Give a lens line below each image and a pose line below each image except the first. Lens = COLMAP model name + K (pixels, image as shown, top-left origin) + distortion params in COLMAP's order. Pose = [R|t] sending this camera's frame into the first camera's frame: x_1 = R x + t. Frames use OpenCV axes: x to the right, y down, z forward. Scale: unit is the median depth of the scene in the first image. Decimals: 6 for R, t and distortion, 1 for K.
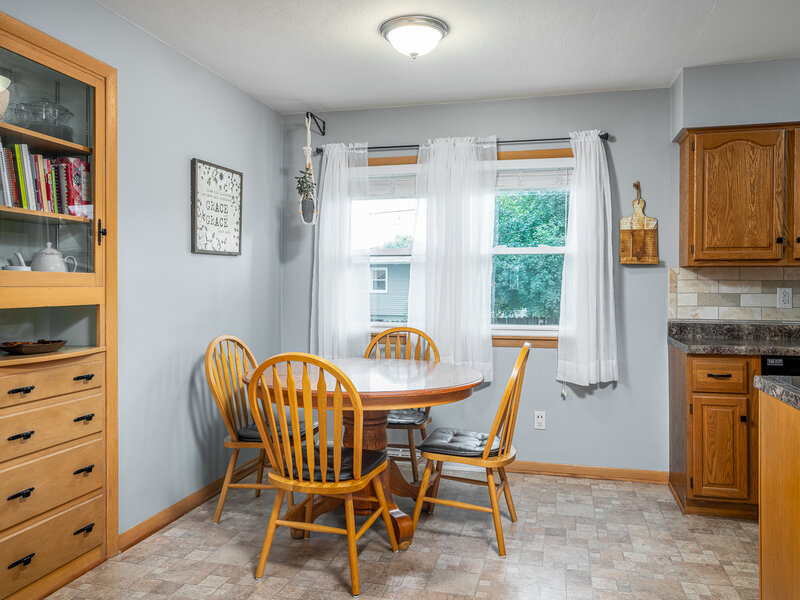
lens RADIAL K [[605.1, 0, 398.0], [0, 605.1, 291.7], [0, 0, 1]] dist [0.005686, 0.002625]
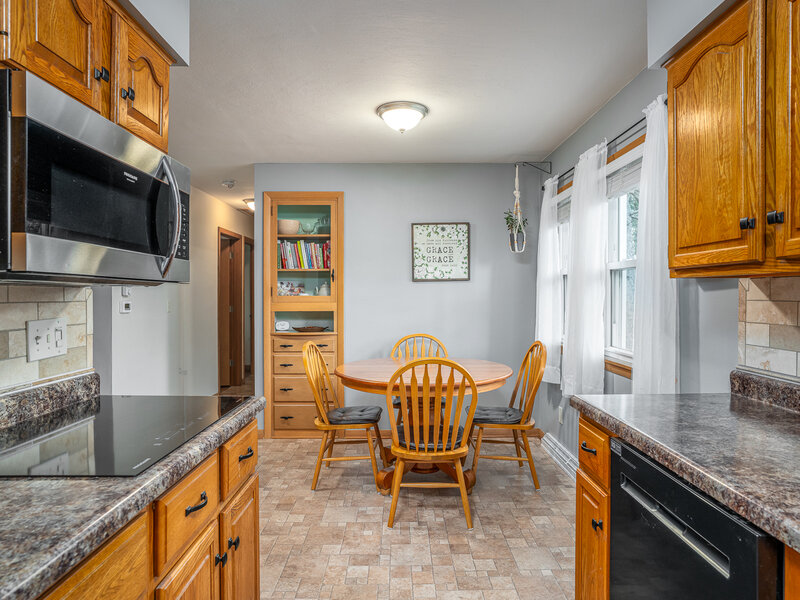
lens RADIAL K [[491.3, 0, 419.0], [0, 491.3, 297.0], [0, 0, 1]] dist [-0.036090, 0.001536]
pose [[0.296315, 0.002617, -0.955087, 0.866836], [-0.007762, 0.999970, 0.000332, -0.021760], [0.955059, 0.007315, 0.296326, 0.589534]]
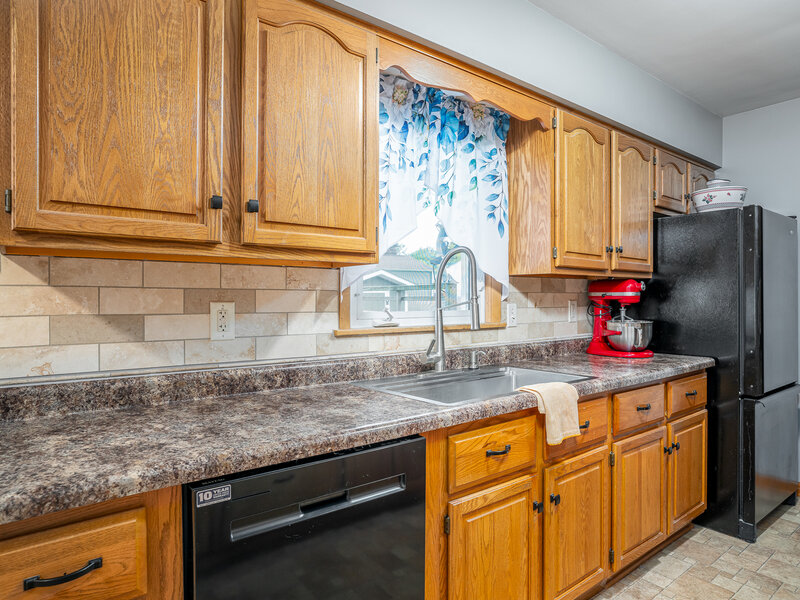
lens RADIAL K [[513.8, 0, 400.0], [0, 513.8, 300.0], [0, 0, 1]] dist [-0.057271, 0.049015]
pose [[0.596350, -0.006372, 0.802700, 0.370803], [0.008537, 0.999962, 0.001595, -0.008140], [-0.802680, 0.005901, 0.596381, 0.609359]]
